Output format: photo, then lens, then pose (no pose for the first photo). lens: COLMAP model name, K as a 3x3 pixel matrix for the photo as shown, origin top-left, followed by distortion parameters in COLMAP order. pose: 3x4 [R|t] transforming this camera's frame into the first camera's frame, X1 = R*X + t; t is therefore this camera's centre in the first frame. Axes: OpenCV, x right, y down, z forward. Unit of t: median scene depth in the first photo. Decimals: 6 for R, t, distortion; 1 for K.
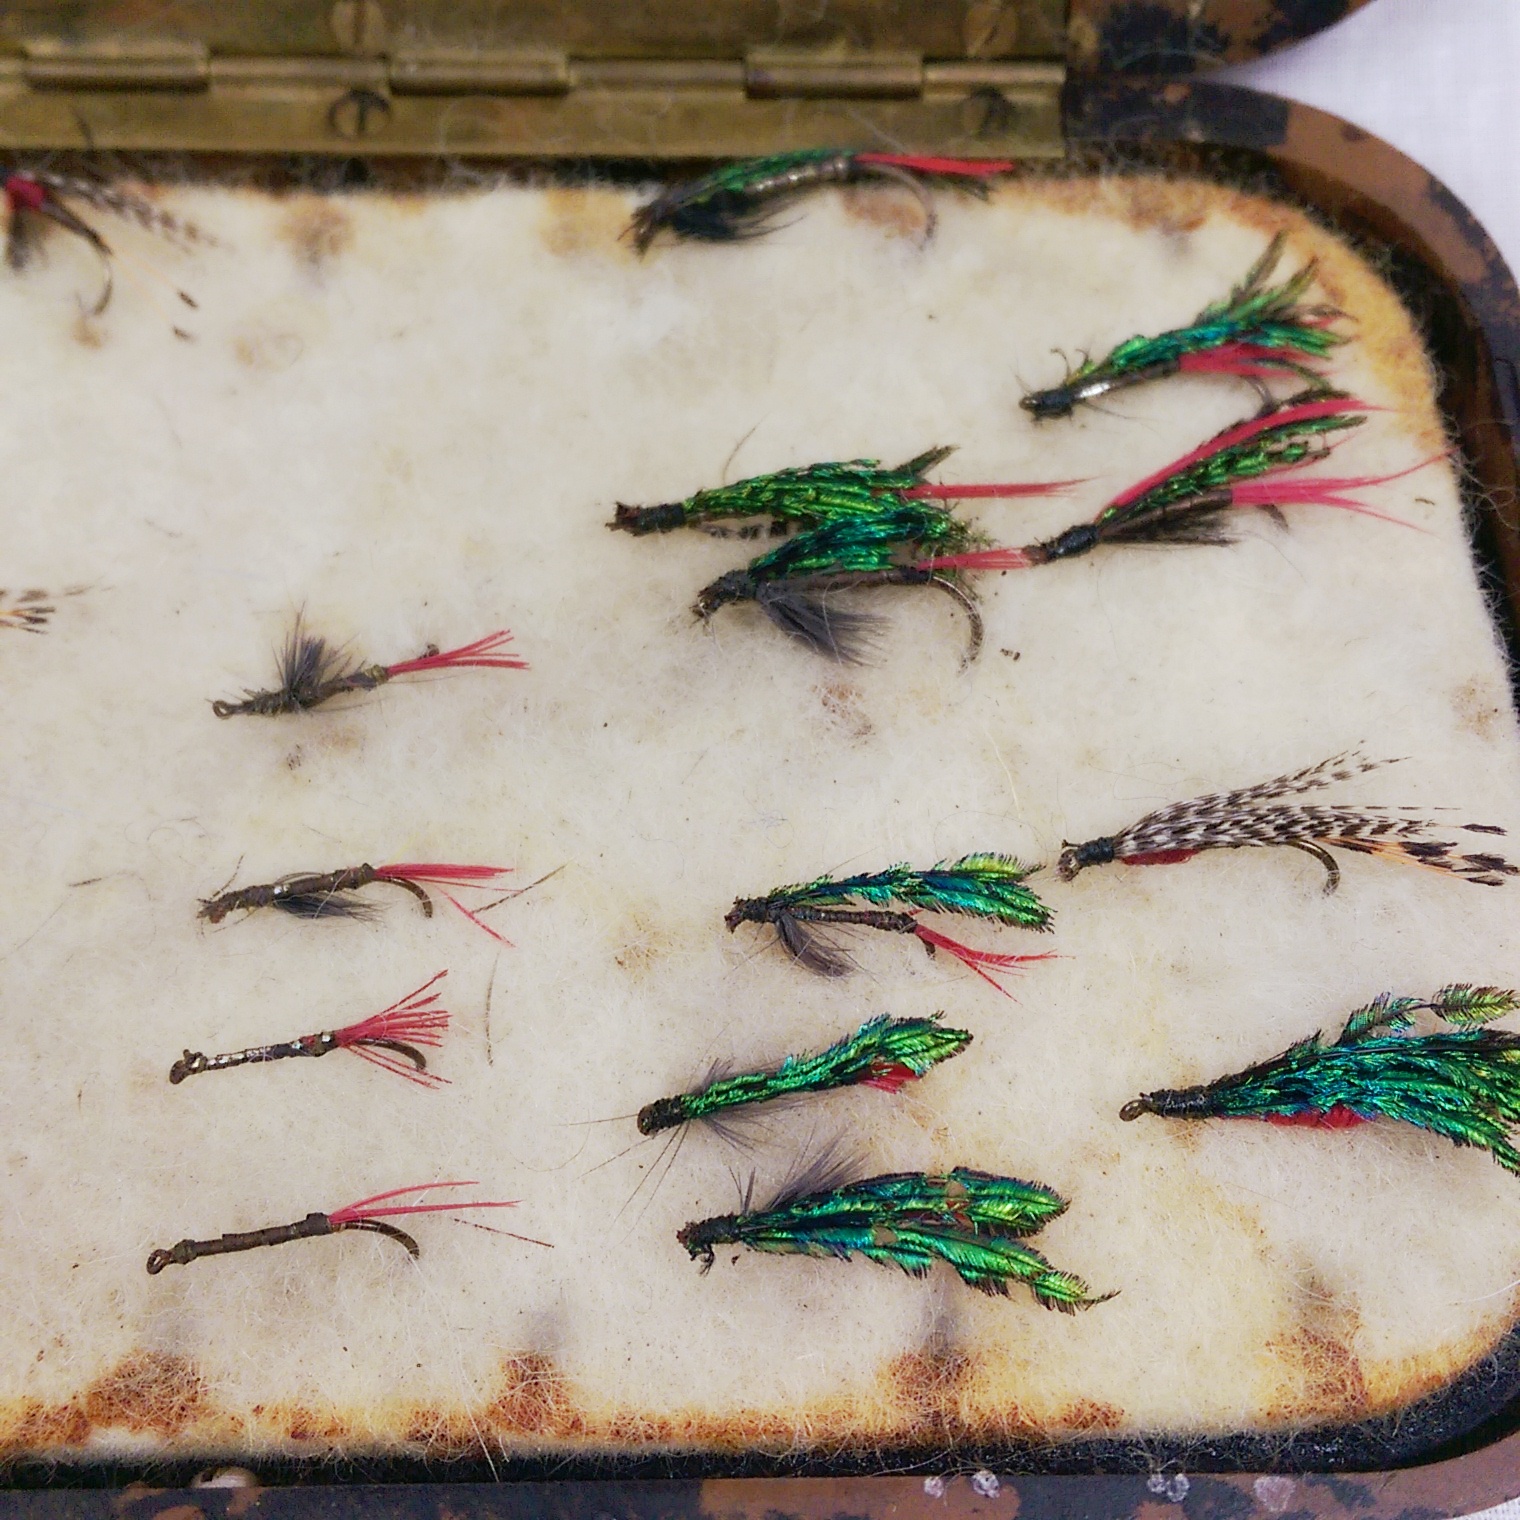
lens RADIAL K [[1959.2, 0, 776.9], [0, 1959.2, 756.4], [0, 0, 1]] dist [0.120337, -0.235792]
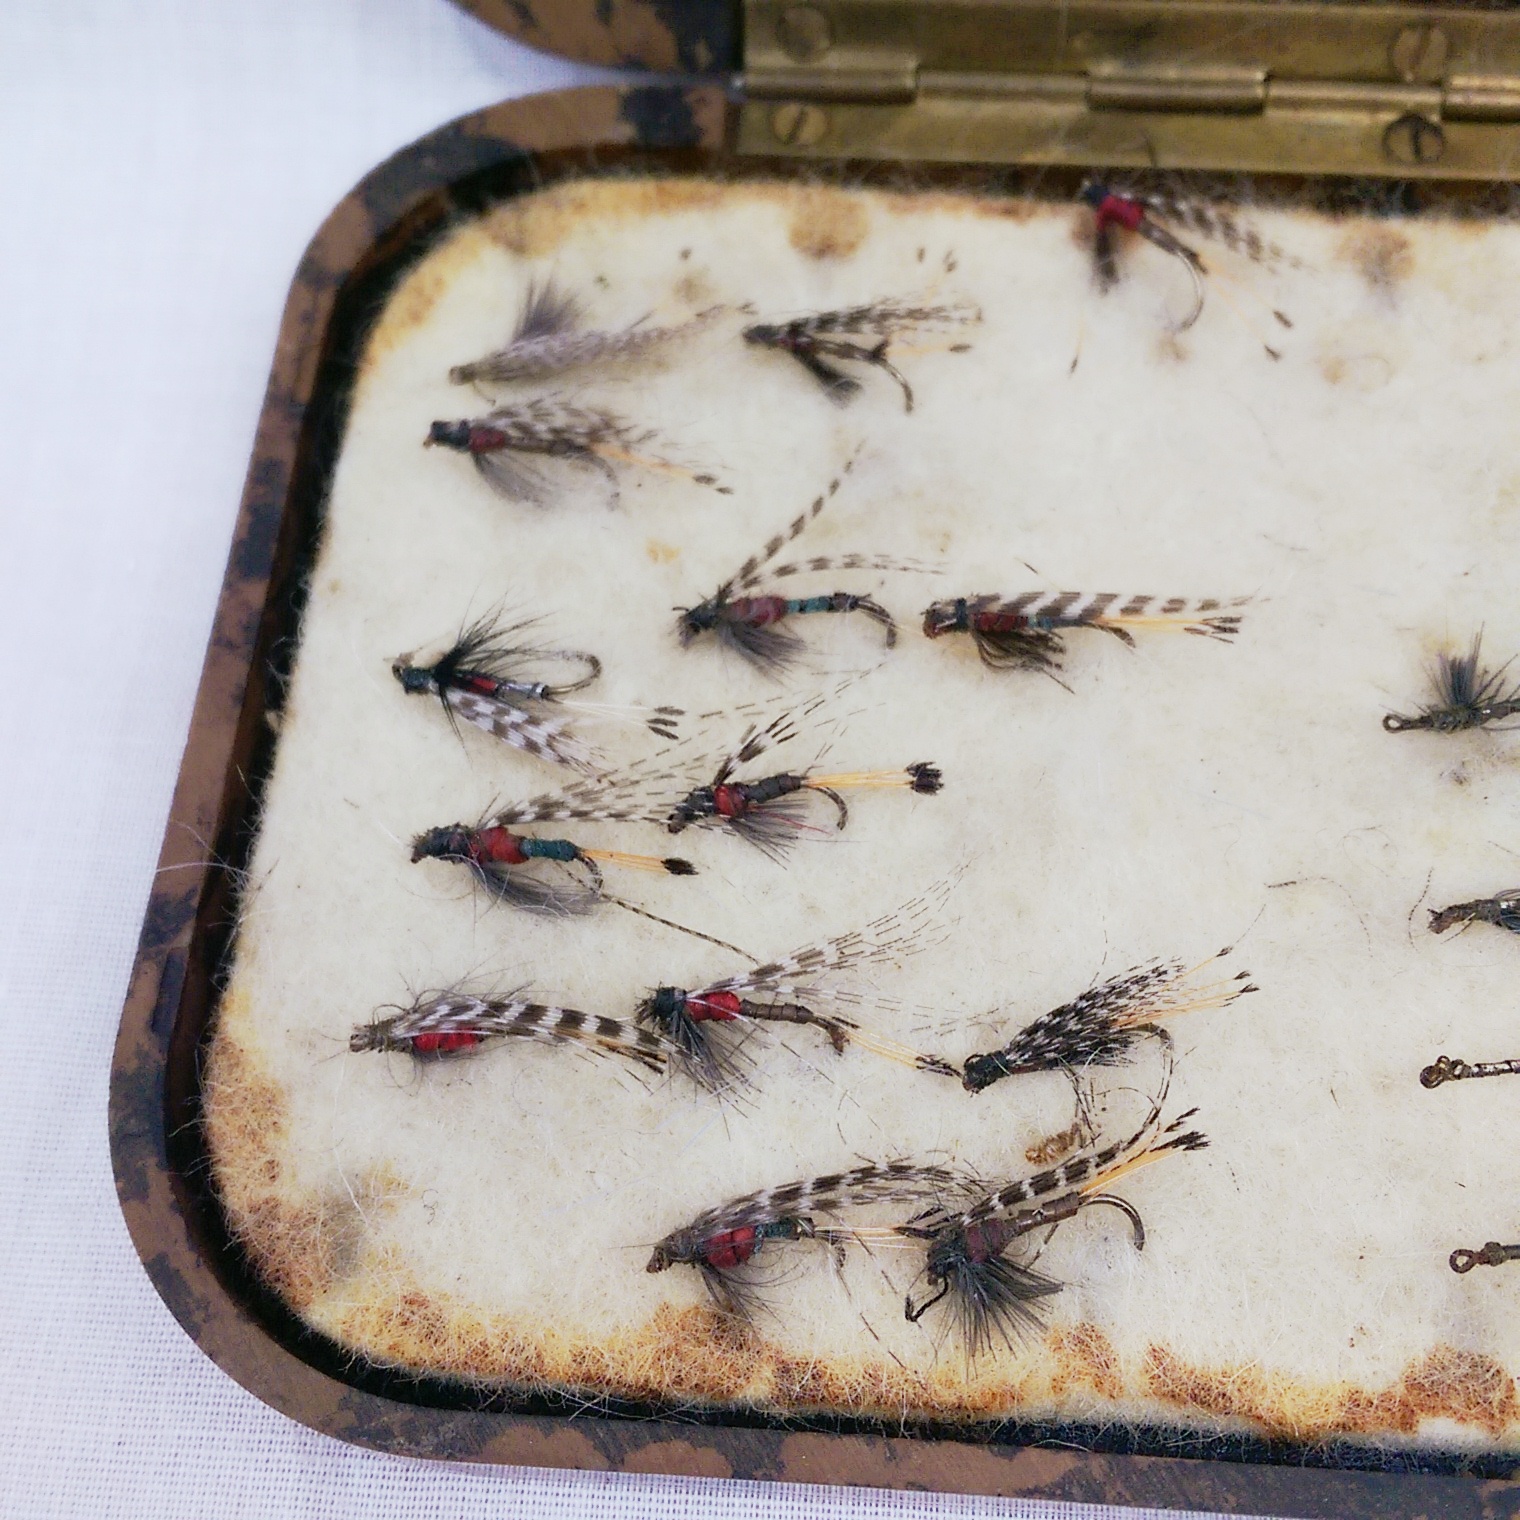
lens RADIAL K [[1959.2, 0, 776.9], [0, 1959.2, 756.4], [0, 0, 1]] dist [0.120337, -0.235792]
pose [[0.996712, 0.049845, -0.063881, -0.509191], [-0.049534, 0.998752, 0.006439, 0.002607], [0.064122, -0.003253, 0.997937, -0.044799]]
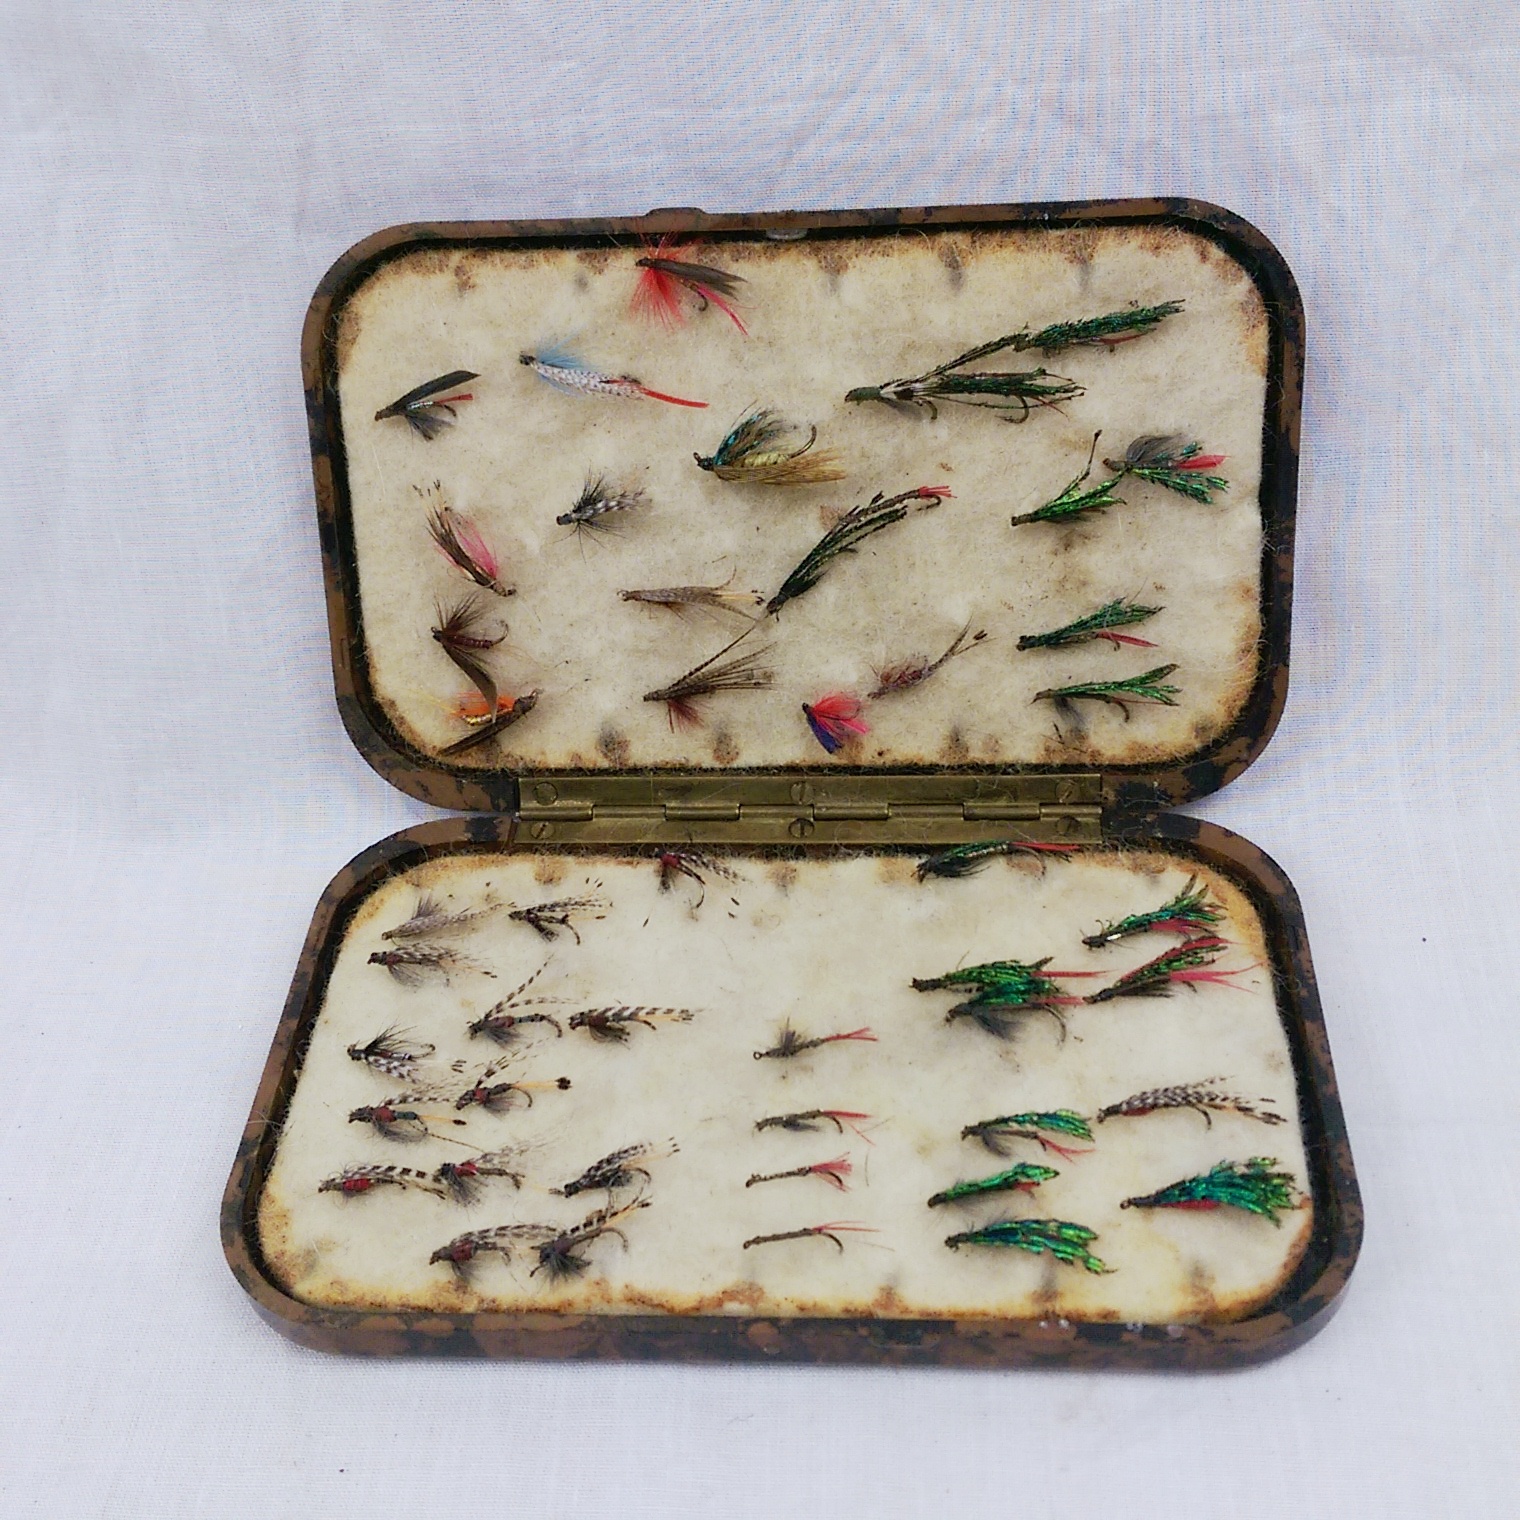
lens RADIAL K [[1959.2, 0, 776.9], [0, 1959.2, 756.4], [0, 0, 1]] dist [0.120337, -0.235792]
pose [[0.994767, -0.010524, -0.101628, 0.000783], [-0.024441, 0.941289, -0.336715, 0.434956], [0.099205, 0.337437, 0.936106, -1.384297]]
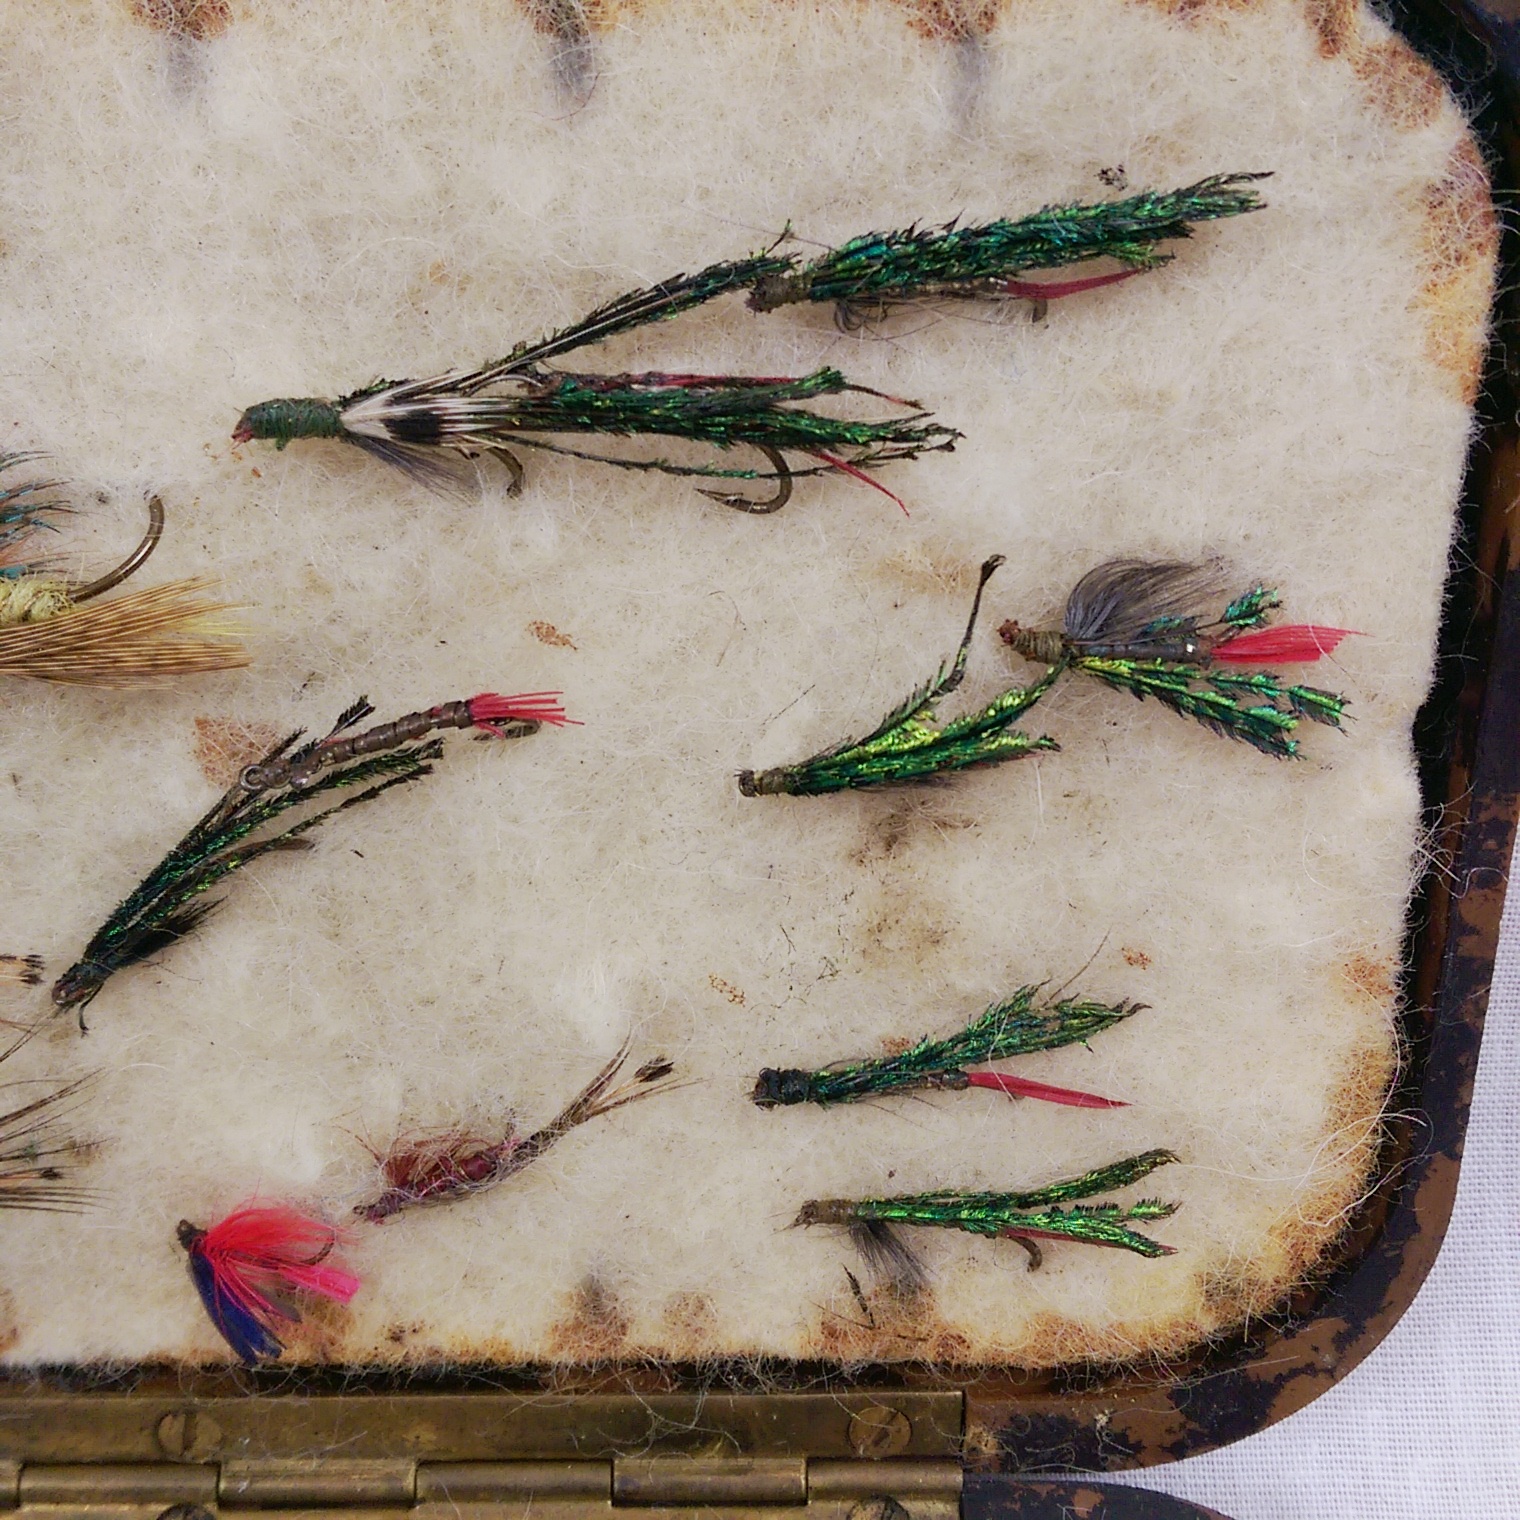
lens RADIAL K [[1959.2, 0, 776.9], [0, 1959.2, 756.4], [0, 0, 1]] dist [0.120337, -0.235792]
pose [[0.999913, 0.003664, 0.012679, 0.052656], [-0.000560, 0.971608, -0.236597, -0.508747], [-0.013186, 0.236569, 0.971525, 0.038123]]
